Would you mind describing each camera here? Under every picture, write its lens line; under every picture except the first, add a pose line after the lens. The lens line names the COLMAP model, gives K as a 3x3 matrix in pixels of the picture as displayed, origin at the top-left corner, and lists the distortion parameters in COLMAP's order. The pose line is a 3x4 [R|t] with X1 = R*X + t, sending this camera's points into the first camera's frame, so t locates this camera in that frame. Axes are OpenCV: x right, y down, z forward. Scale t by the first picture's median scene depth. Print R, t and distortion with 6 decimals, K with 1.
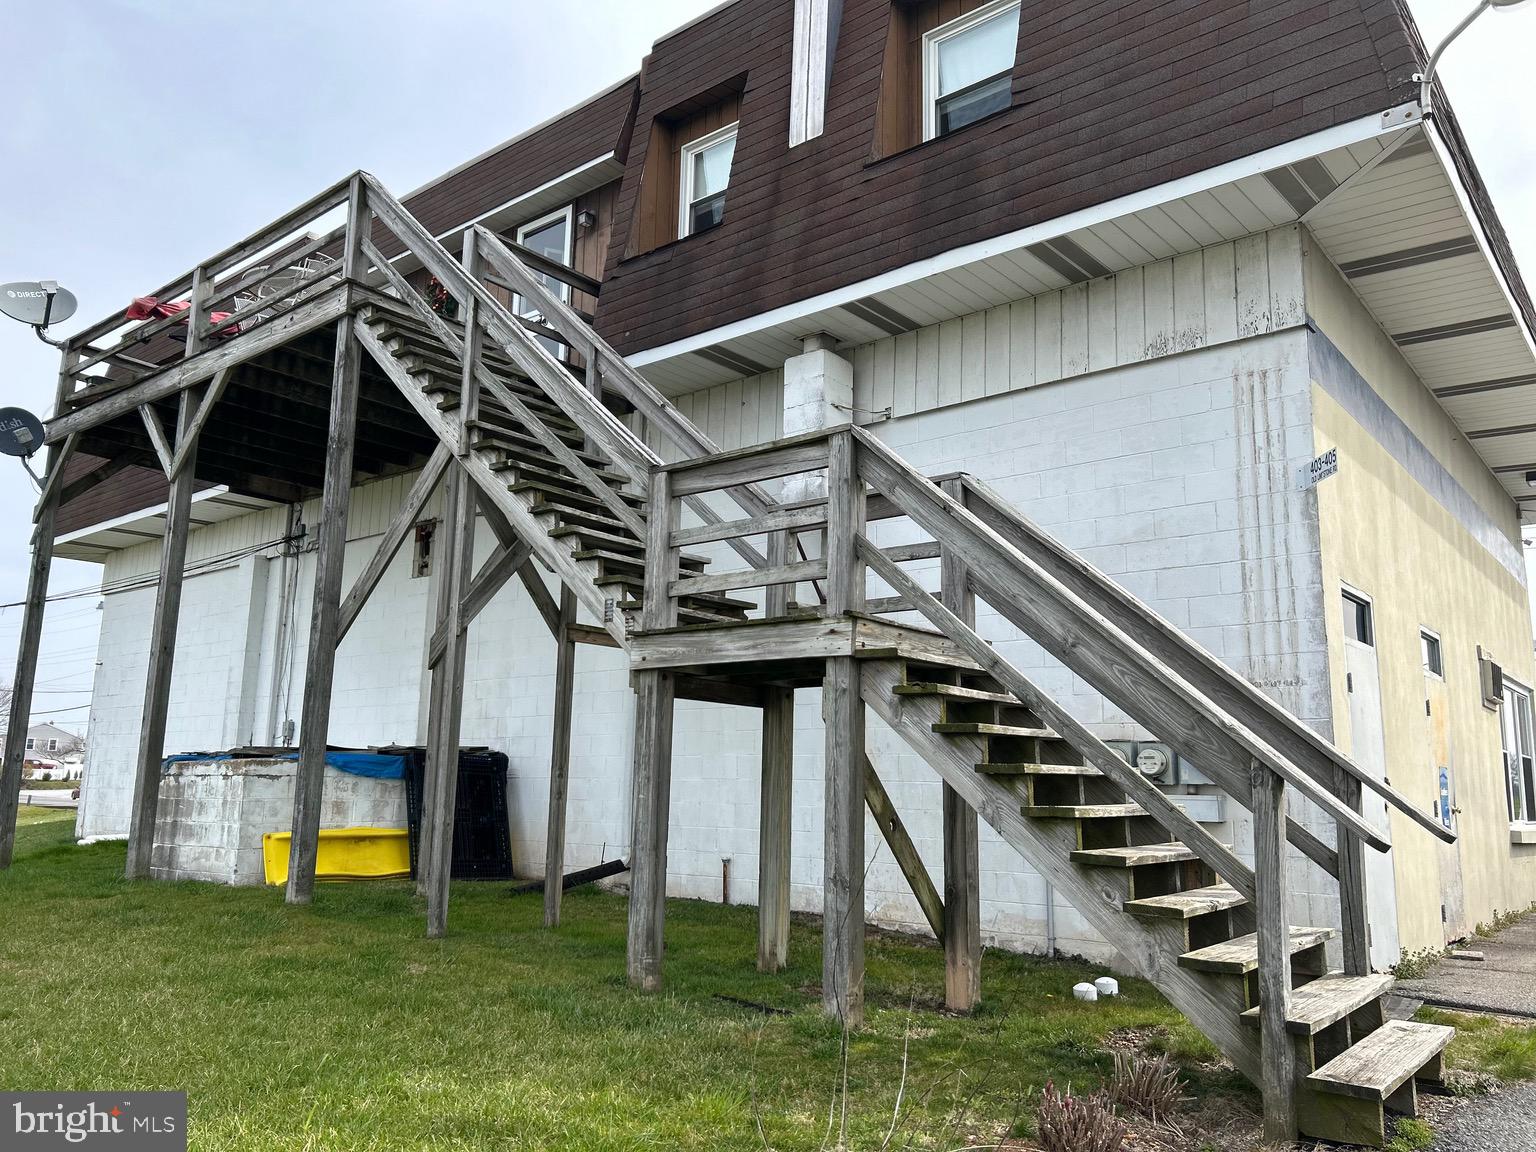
lens RADIAL K [[1152.5, 0, 777.9], [0, 1152.5, 585.9], [0, 0, 1]] dist [-0.002863, -0.002336]
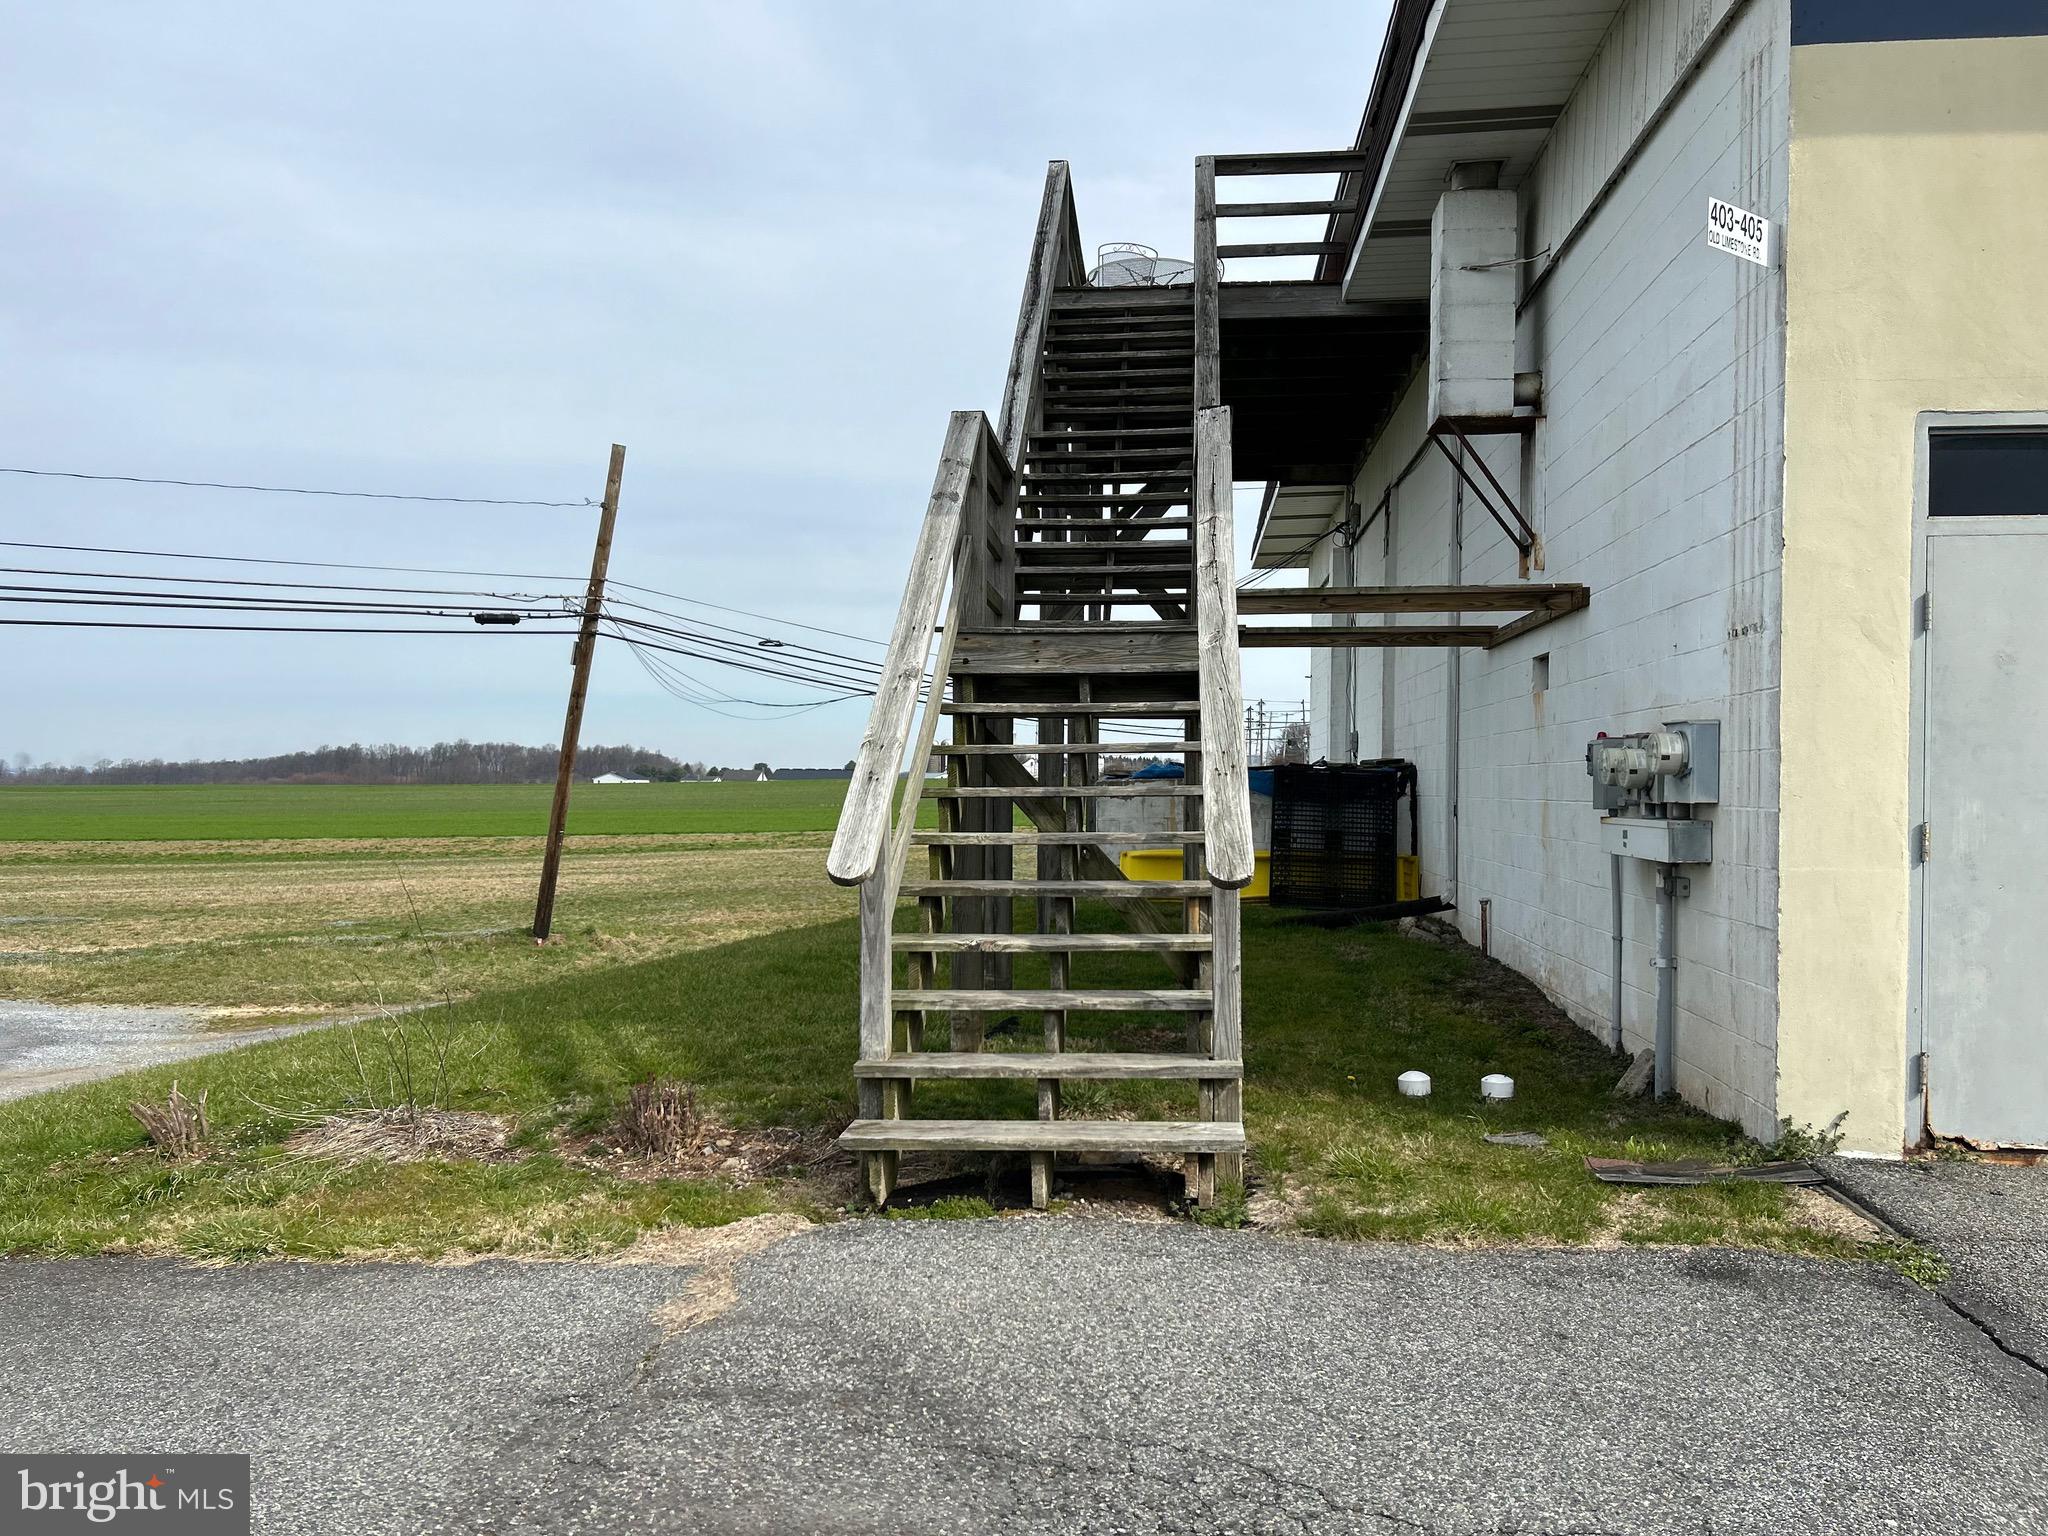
lens RADIAL K [[1536.7, 0, 1037.2], [0, 1536.7, 781.2], [0, 0, 1]] dist [-0.002863, -0.002336]
pose [[0.561723, -0.013248, -0.827219, 0.633393], [0.146140, 0.985738, 0.083450, 0.029178], [0.814316, -0.167766, 0.555648, 0.195971]]
